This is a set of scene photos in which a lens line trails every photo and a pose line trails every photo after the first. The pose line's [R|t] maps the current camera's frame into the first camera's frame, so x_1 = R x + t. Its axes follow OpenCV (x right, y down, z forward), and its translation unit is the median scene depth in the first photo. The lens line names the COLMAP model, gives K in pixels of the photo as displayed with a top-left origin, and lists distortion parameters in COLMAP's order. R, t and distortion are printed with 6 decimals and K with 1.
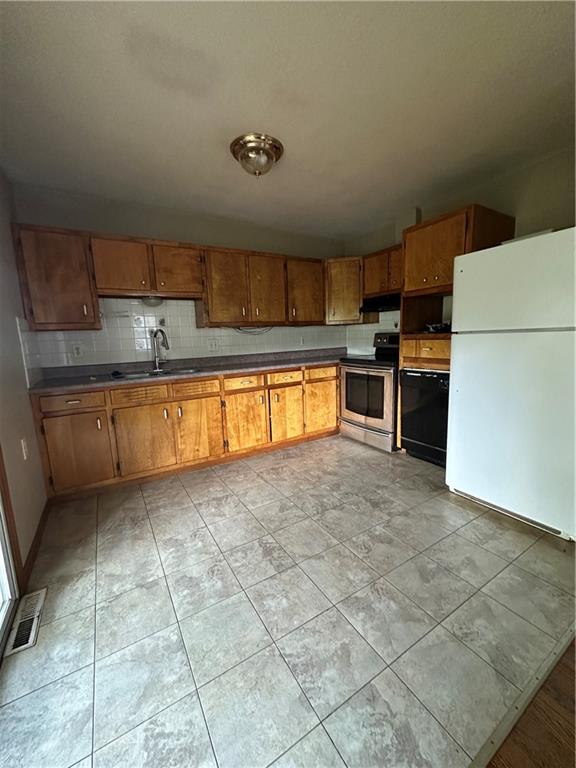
lens RADIAL K [[308.2, 0, 288.0], [0, 308.2, 384.0], [0, 0, 1]] dist [0.003041, 0.000157]
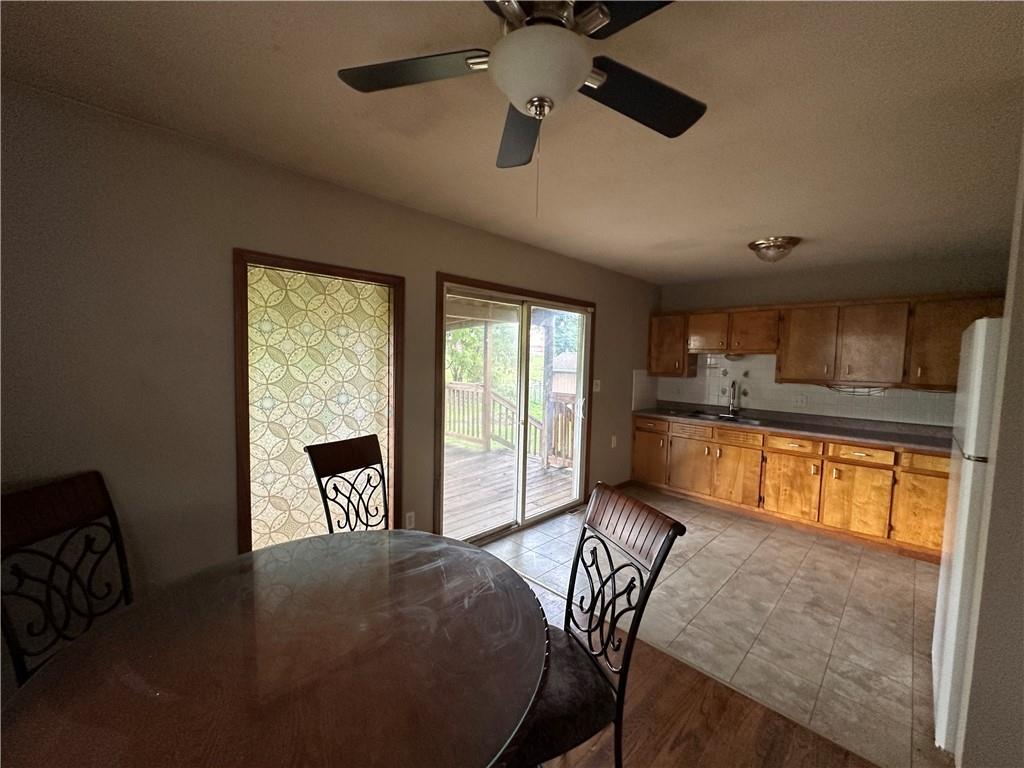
lens RADIAL K [[411.0, 0, 512.0], [0, 411.0, 384.0], [0, 0, 1]] dist [0.003041, 0.000157]
pose [[0.241330, 0.106122, -0.964623, 0.850612], [-0.179160, 0.981789, 0.063189, -0.113689], [0.953762, 0.157572, 0.255948, -0.175991]]
